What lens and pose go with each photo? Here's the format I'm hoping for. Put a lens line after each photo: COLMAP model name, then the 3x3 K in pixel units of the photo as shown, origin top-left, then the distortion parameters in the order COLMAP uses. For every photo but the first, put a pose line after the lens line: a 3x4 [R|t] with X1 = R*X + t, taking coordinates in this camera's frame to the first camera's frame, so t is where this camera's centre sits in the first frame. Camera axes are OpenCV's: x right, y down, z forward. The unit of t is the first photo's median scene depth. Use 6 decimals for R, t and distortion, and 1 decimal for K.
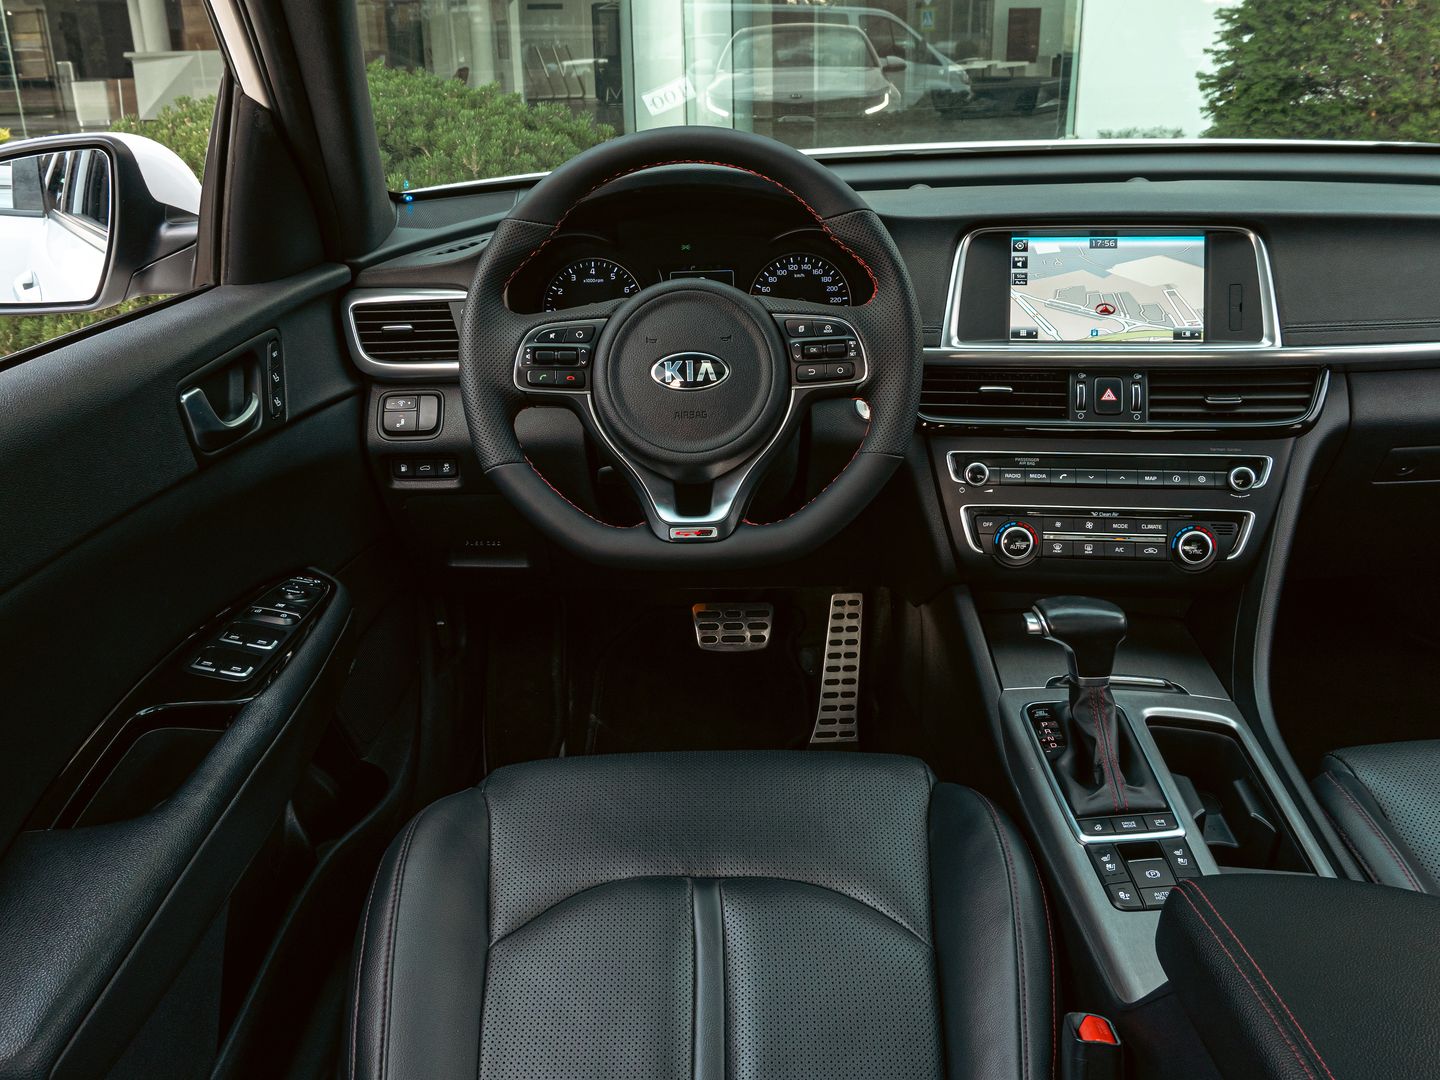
lens RADIAL K [[1105.2, 0, 717.7], [0, 1105.2, 527.6], [0, 0, 1]] dist [-0.021934, 0.014138]
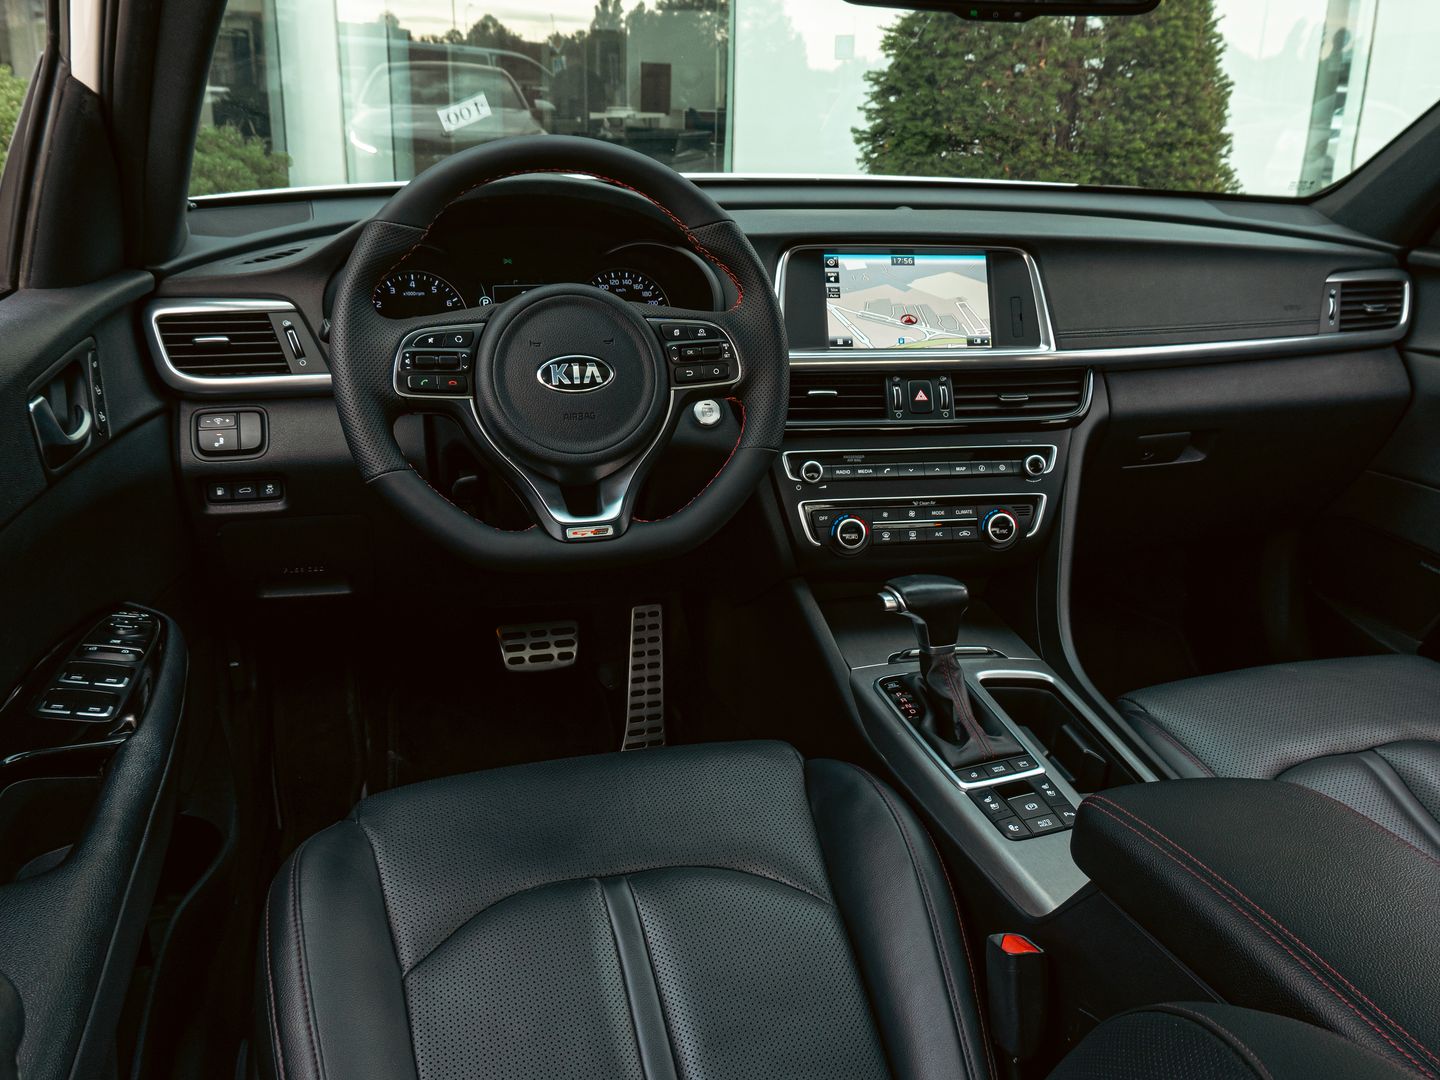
lens RADIAL K [[1105.2, 0, 723.7], [0, 1105.2, 529.1], [0, 0, 1]] dist [-0.021934, 0.014138]
pose [[0.957311, -0.052257, 0.284298, -0.159811], [0.061484, 0.997829, -0.023622, 0.028127], [-0.282447, 0.040093, 0.958445, -0.005207]]
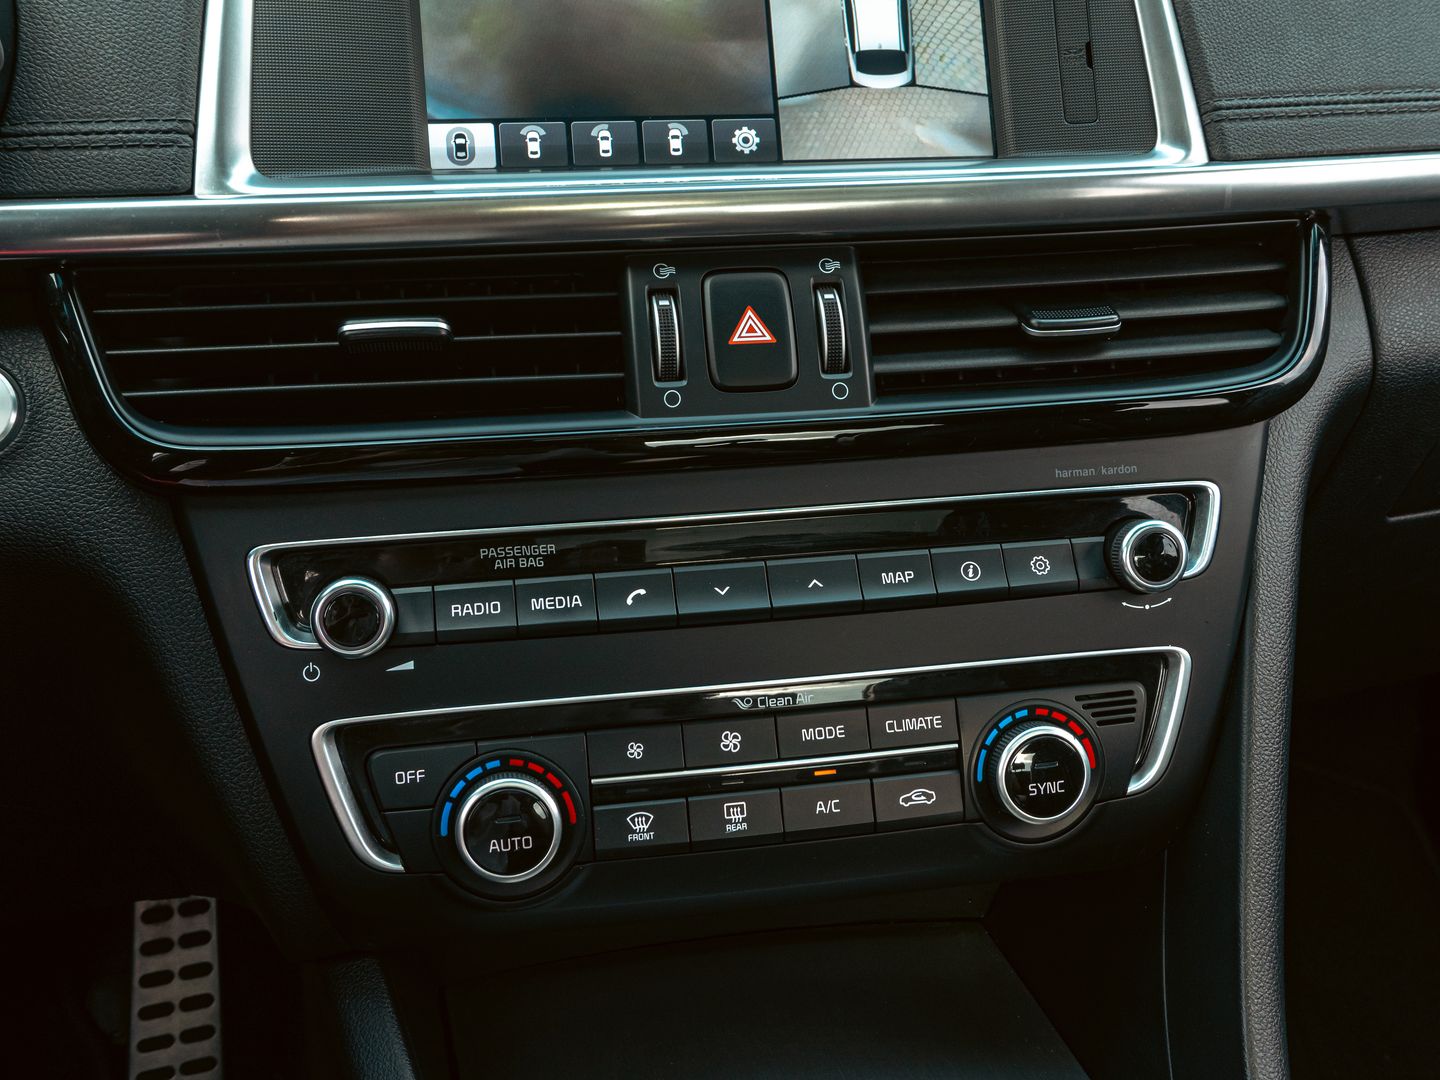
lens RADIAL K [[1265.1, 0, 727.7], [0, 1265.1, 544.3], [0, 0, 1]] dist [0.013915, 0.011080]
pose [[0.949168, -0.093912, 0.300433, 0.234601], [0.095631, 0.995376, 0.009014, -0.062369], [-0.299891, 0.020175, 0.953760, 0.659241]]
